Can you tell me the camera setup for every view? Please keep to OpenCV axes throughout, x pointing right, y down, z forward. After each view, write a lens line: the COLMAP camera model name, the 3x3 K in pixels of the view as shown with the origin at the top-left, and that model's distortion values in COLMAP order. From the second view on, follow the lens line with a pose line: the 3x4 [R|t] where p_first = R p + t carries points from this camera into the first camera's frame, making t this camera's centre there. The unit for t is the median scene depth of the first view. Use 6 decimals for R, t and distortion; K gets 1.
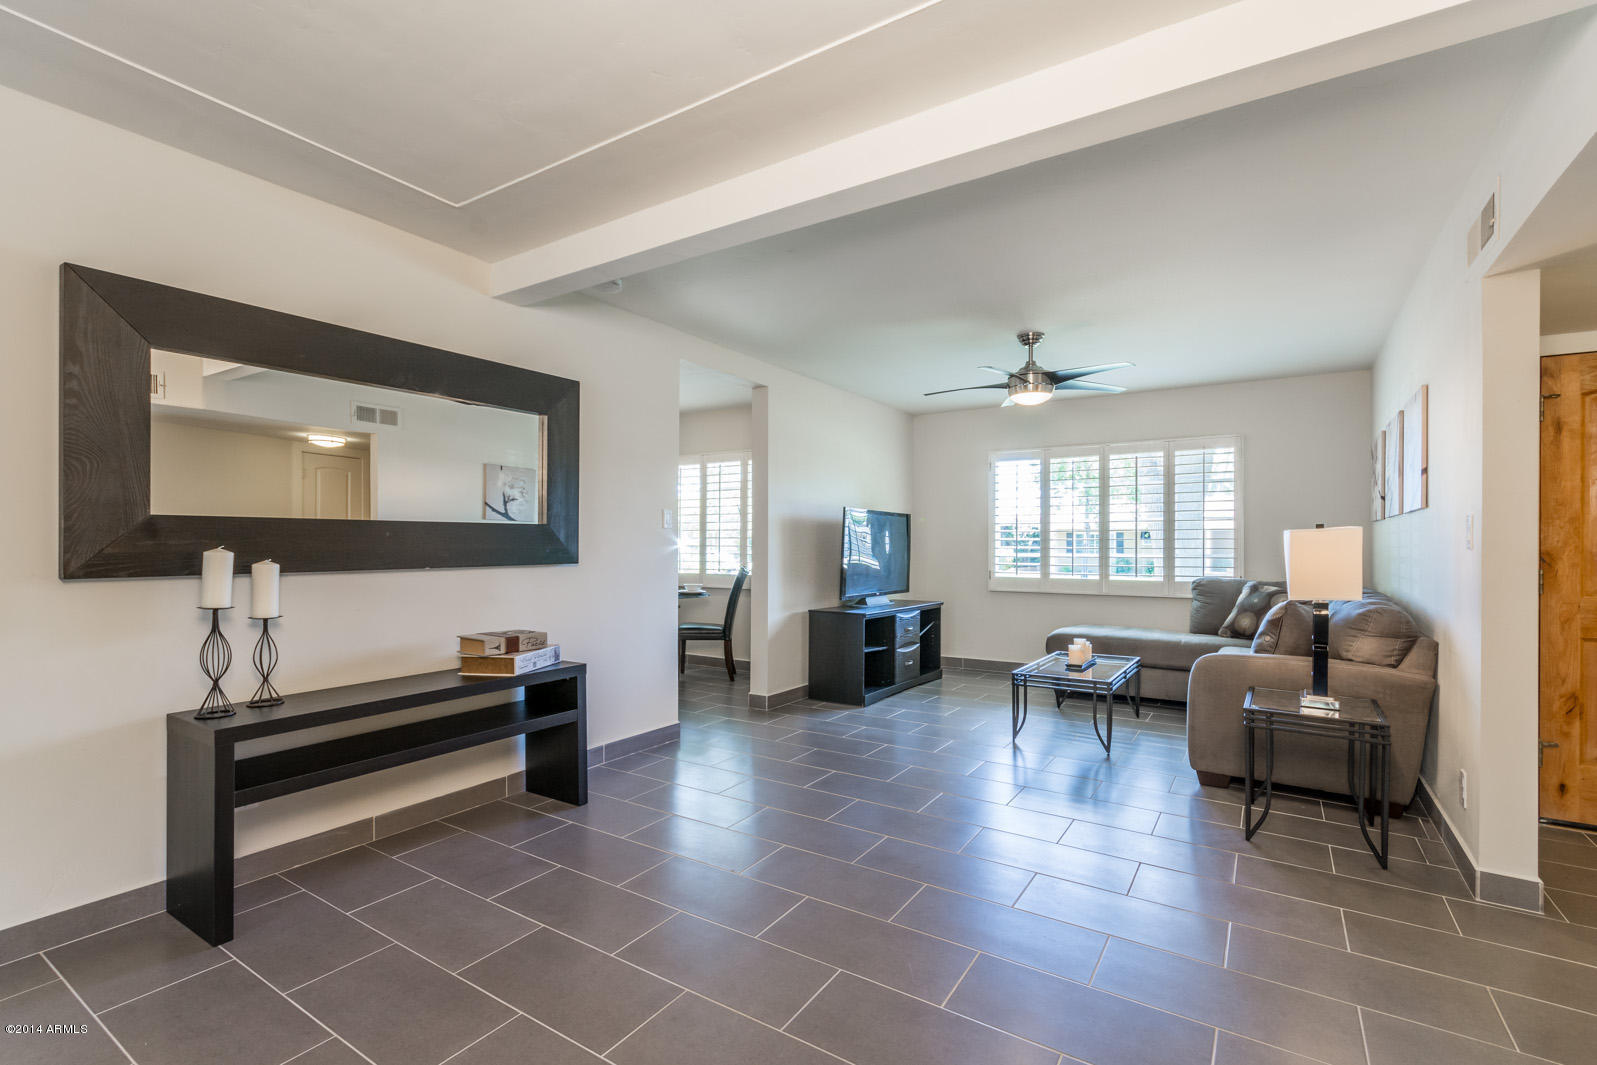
lens RADIAL K [[721.1, 0, 797.1], [0, 721.1, 543.1], [0, 0, 1]] dist [0.000605, 0.000083]
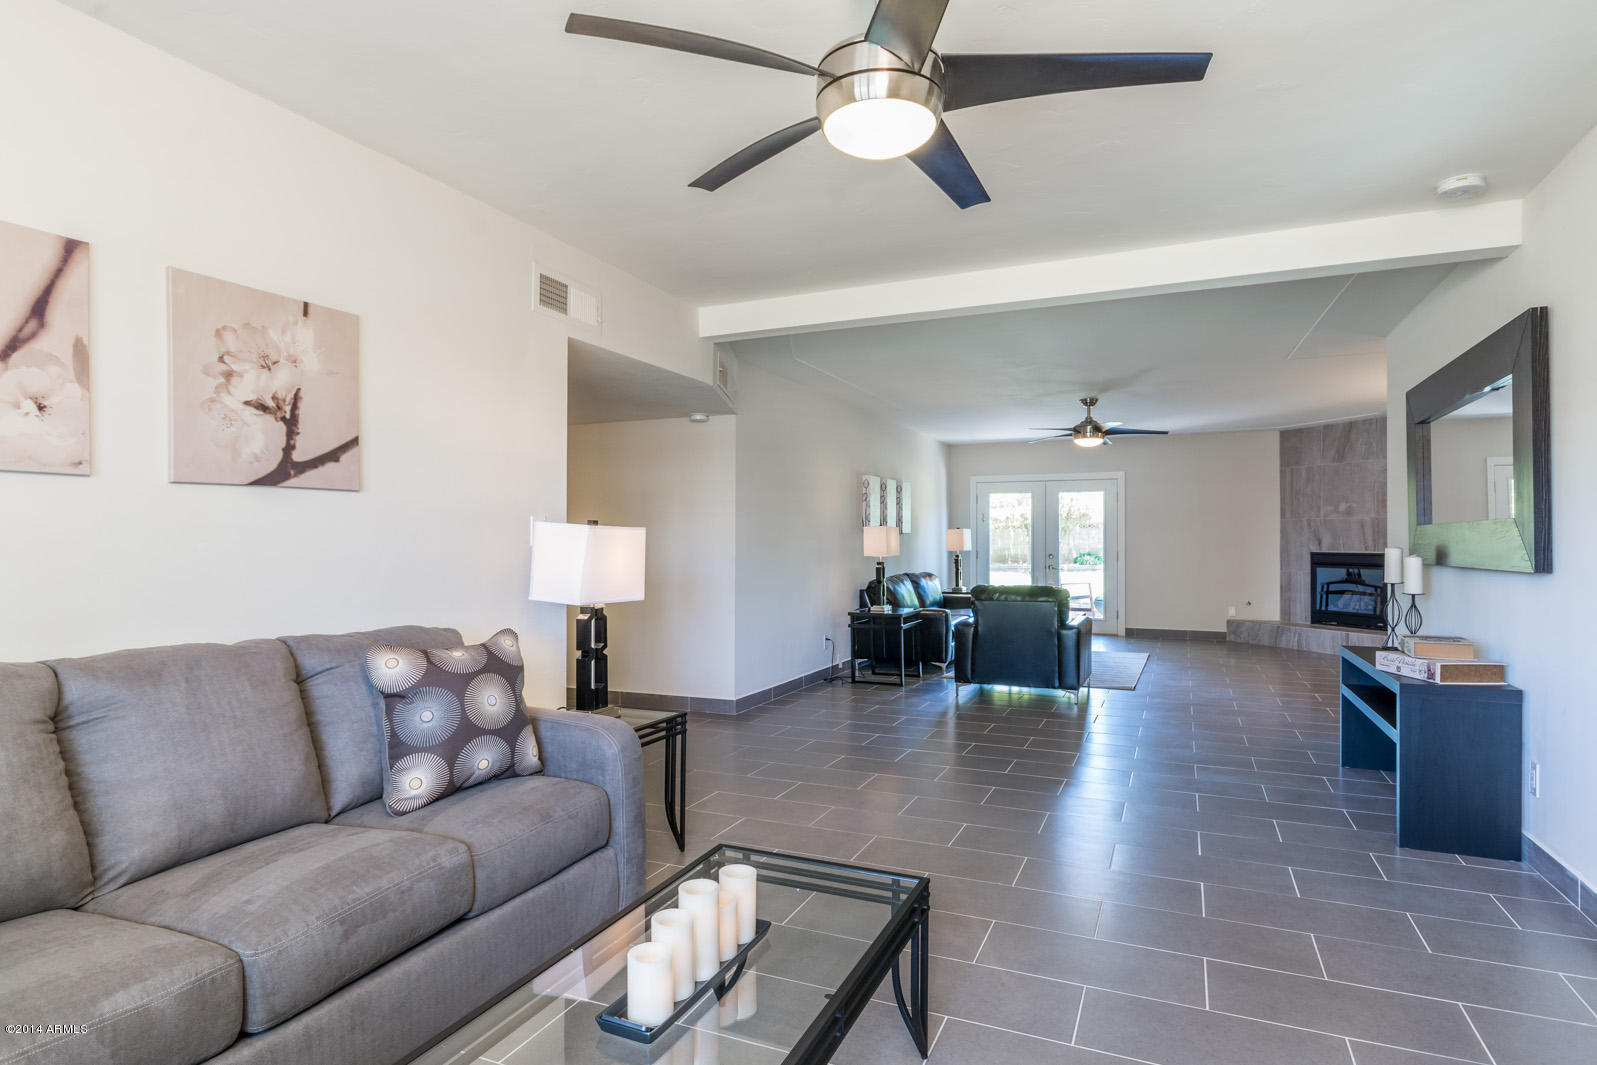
lens RADIAL K [[832.6, 0, 780.6], [0, 832.6, 540.6], [0, 0, 1]] dist [-0.002457, -0.000413]
pose [[-0.989510, -0.001016, -0.144462, 0.343127], [-0.001000, 0.999999, -0.000182, -0.000476], [0.144463, -0.000036, -0.989510, 1.107127]]
